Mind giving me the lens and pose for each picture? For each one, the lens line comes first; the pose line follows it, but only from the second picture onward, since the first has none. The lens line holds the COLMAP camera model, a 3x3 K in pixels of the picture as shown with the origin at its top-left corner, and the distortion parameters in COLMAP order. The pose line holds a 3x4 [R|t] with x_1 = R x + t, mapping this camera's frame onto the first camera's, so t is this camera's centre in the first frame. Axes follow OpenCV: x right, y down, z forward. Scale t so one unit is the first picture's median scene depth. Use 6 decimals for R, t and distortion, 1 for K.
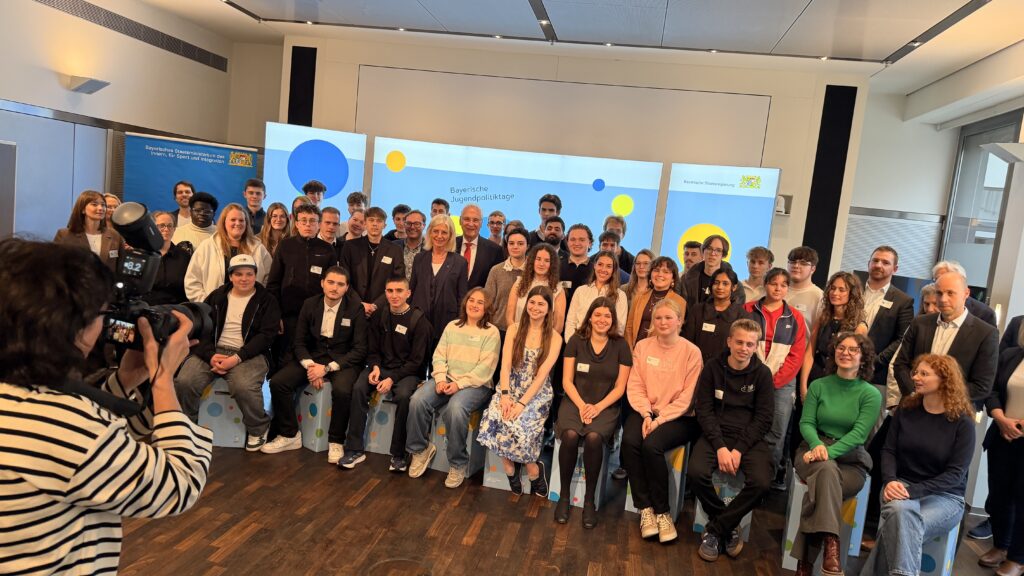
lens RADIAL K [[689.7, 0, 507.9], [0, 689.7, 296.1], [0, 0, 1]] dist [0.051391, -0.000656]
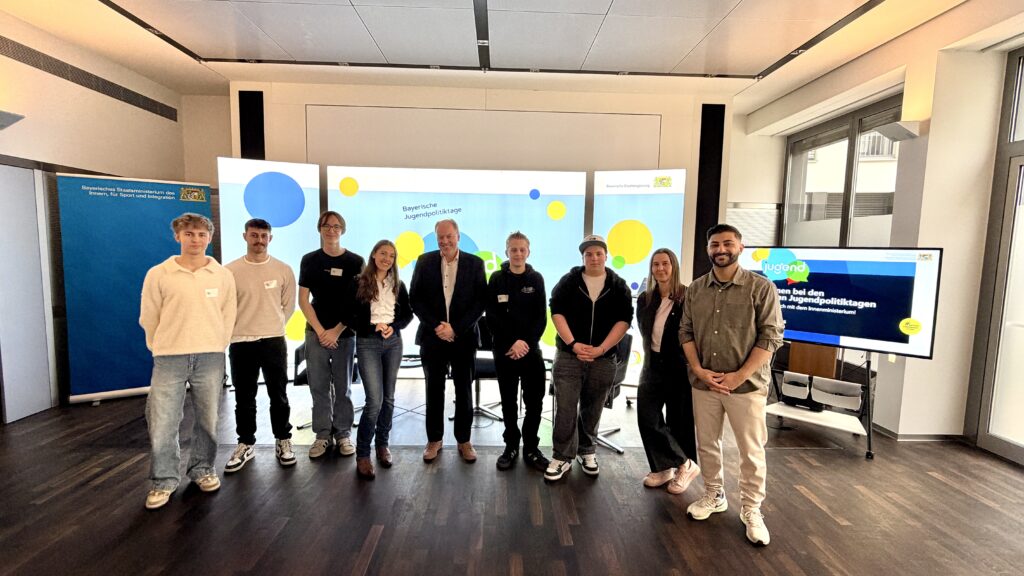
lens RADIAL K [[436.3, 0, 508.2], [0, 436.3, 282.8], [0, 0, 1]] dist [0.000841, 0.000494]
pose [[0.976311, -0.102995, 0.190287, -0.065083], [0.107025, 0.994195, -0.010997, -0.009698], [-0.188049, 0.031102, 0.981667, 0.285858]]
